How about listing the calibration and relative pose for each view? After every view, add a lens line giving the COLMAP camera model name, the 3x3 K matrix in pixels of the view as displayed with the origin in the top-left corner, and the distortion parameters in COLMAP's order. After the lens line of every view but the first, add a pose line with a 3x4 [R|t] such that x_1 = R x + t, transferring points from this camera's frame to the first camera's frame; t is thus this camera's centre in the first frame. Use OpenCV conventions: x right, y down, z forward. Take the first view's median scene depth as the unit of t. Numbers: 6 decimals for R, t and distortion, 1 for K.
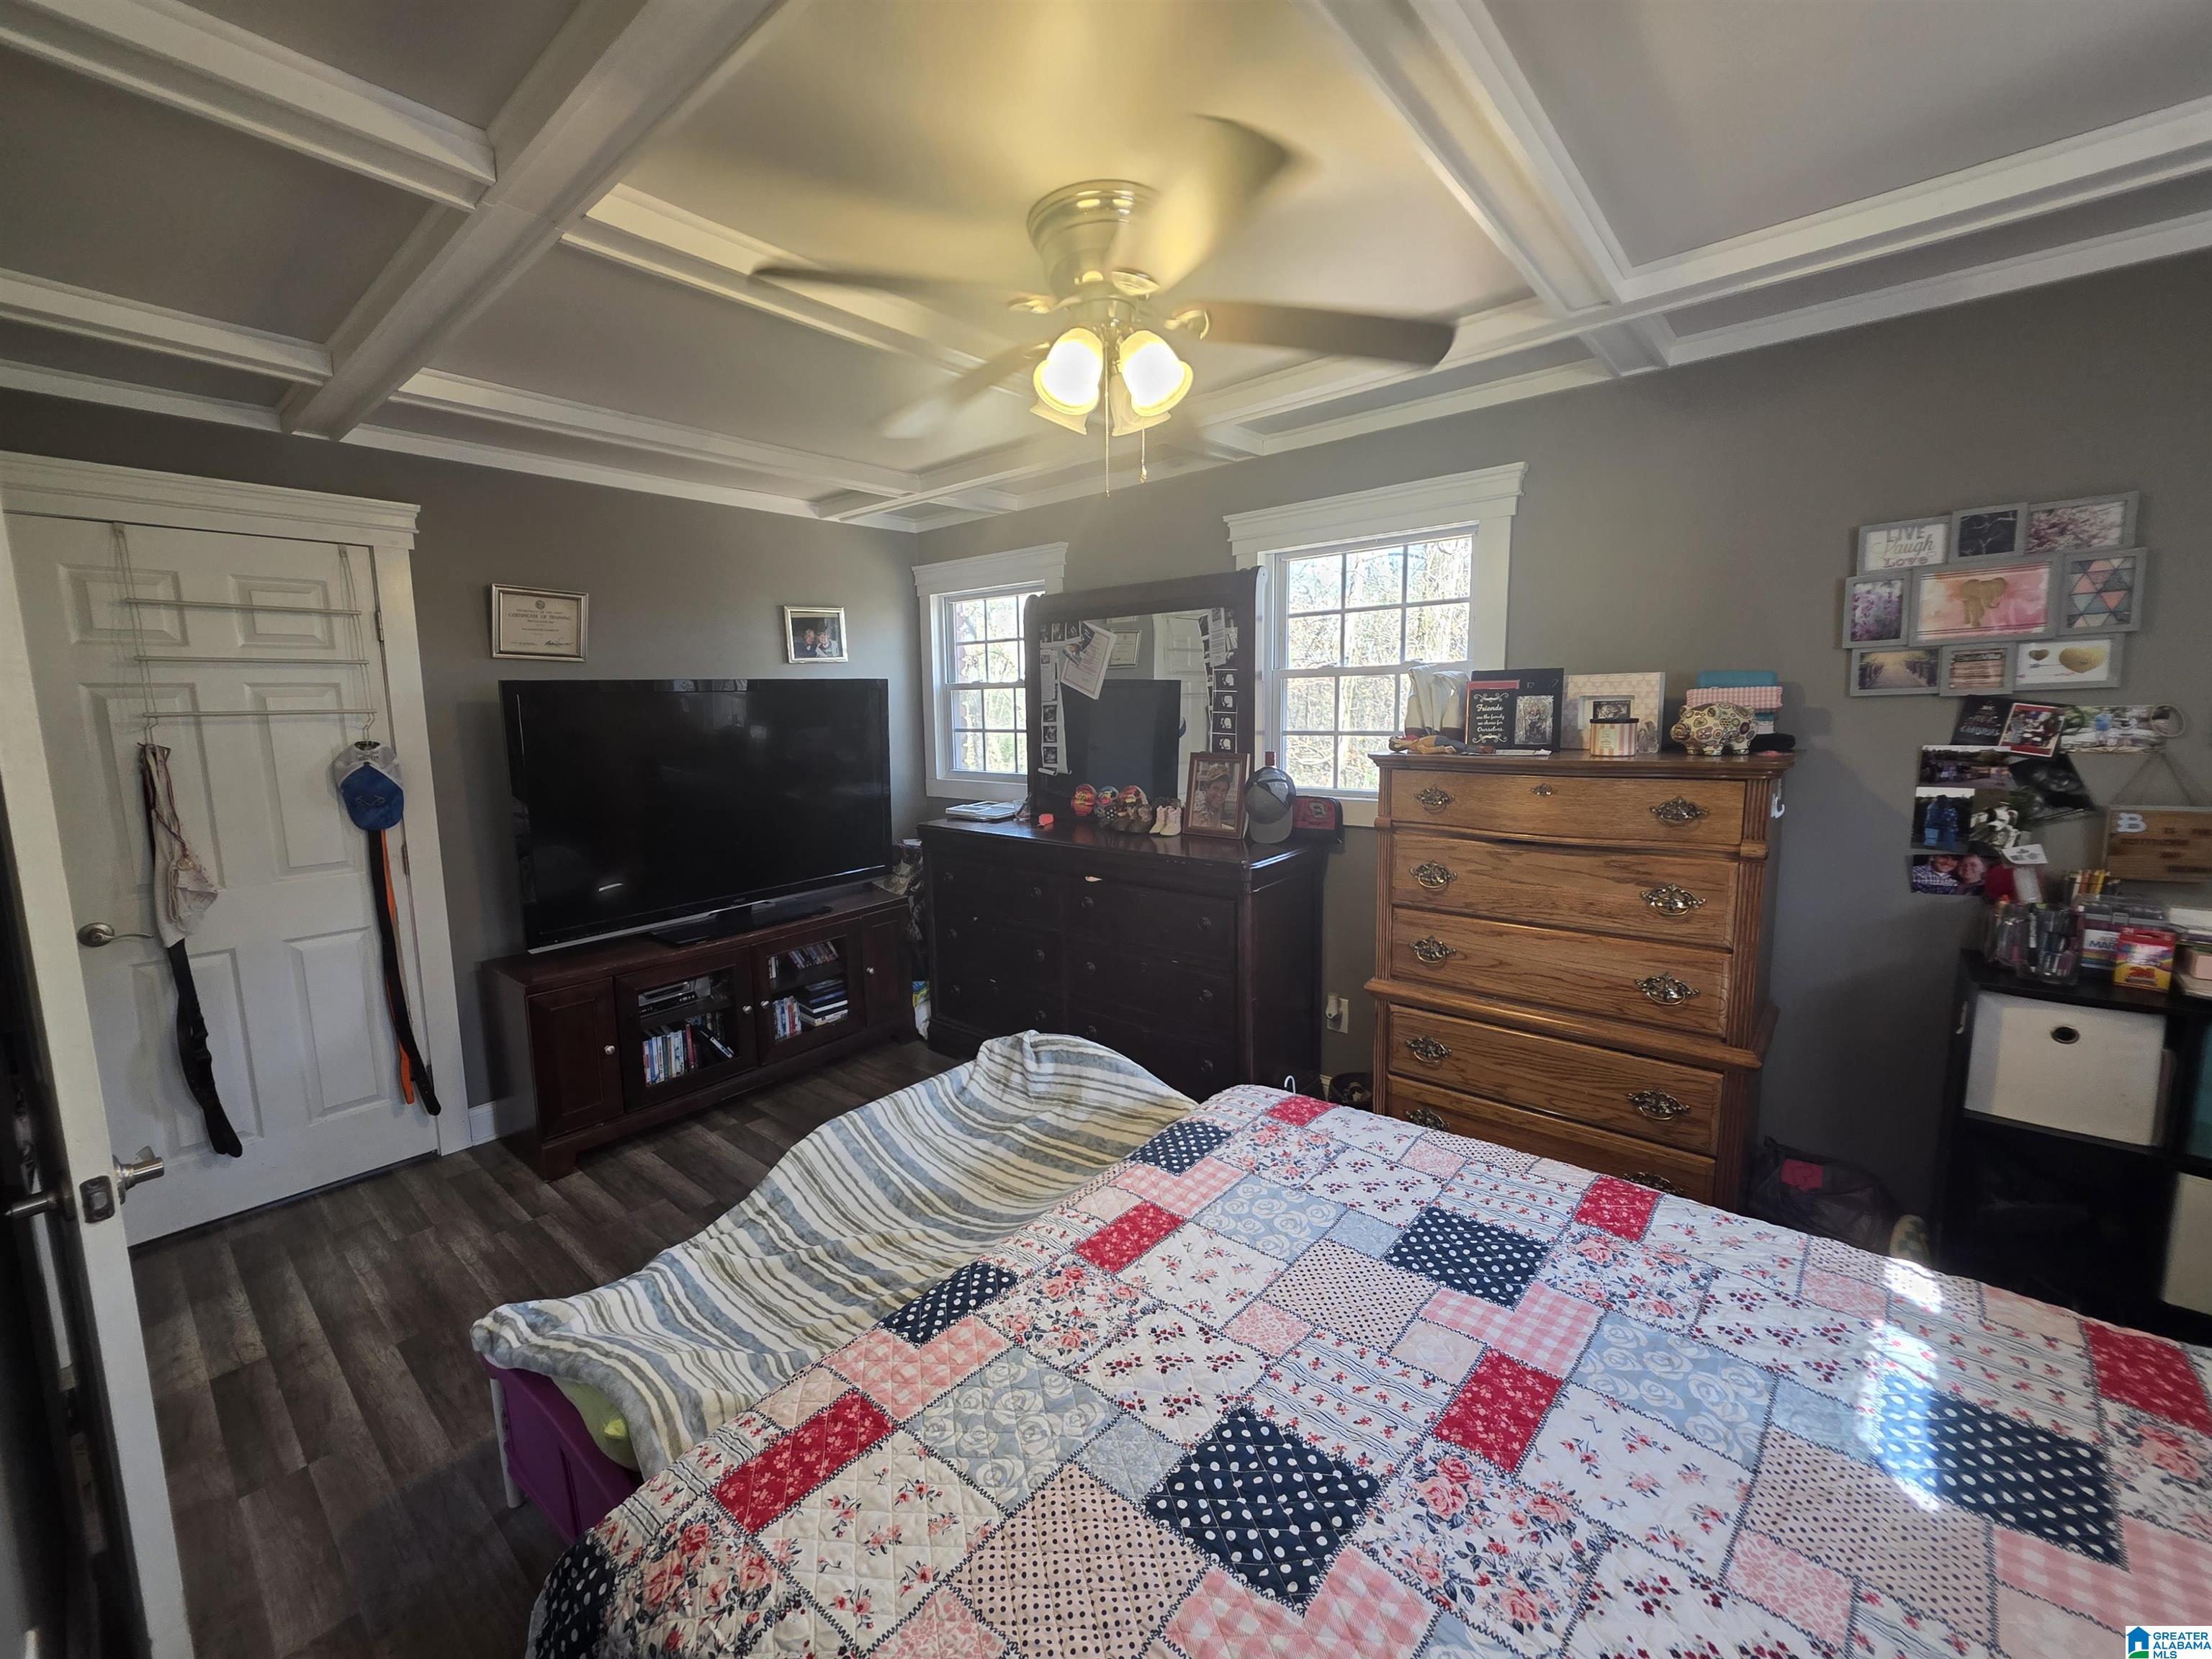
lens RADIAL K [[890.7, 0, 1097.2], [0, 890.7, 818.7], [0, 0, 1]] dist [0.000623, -0.000133]
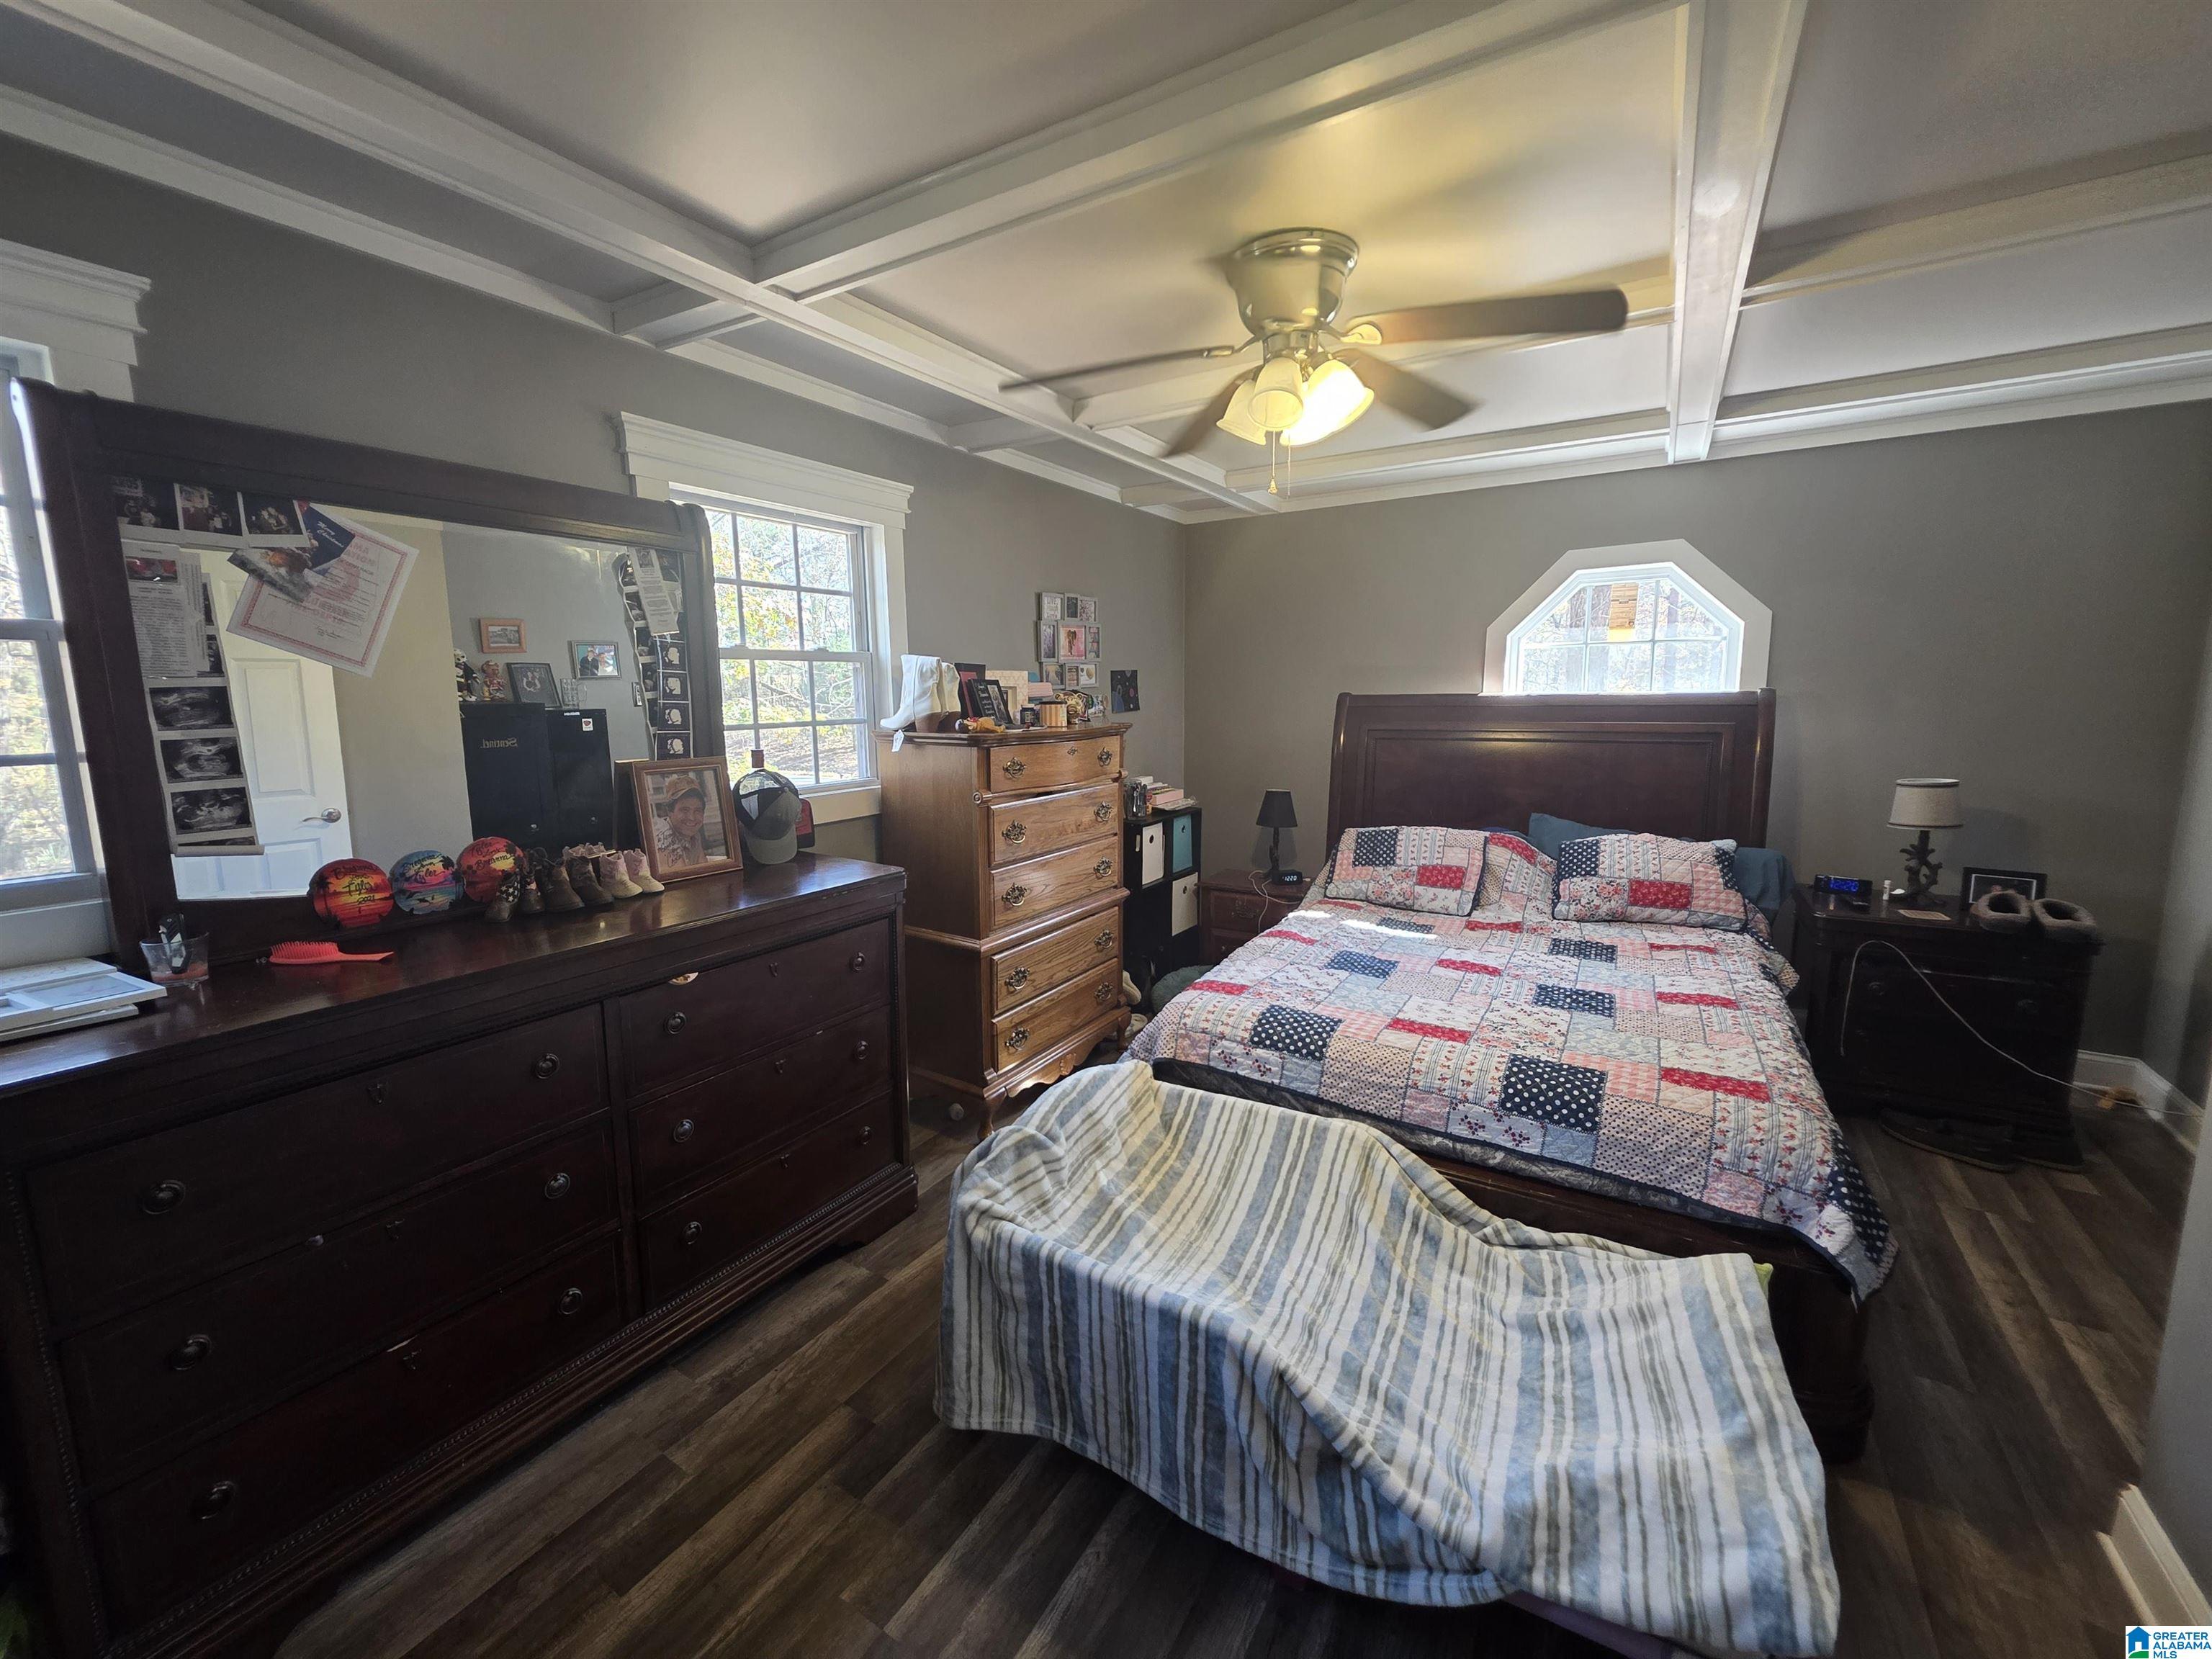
lens RADIAL K [[890.7, 0, 1097.2], [0, 890.7, 818.7], [0, 0, 1]] dist [0.000623, -0.000133]
pose [[-0.145744, -0.120060, 0.982010, -0.916025], [0.140248, 0.980077, 0.140638, -0.121358], [-0.979331, 0.158223, -0.126002, 1.168310]]
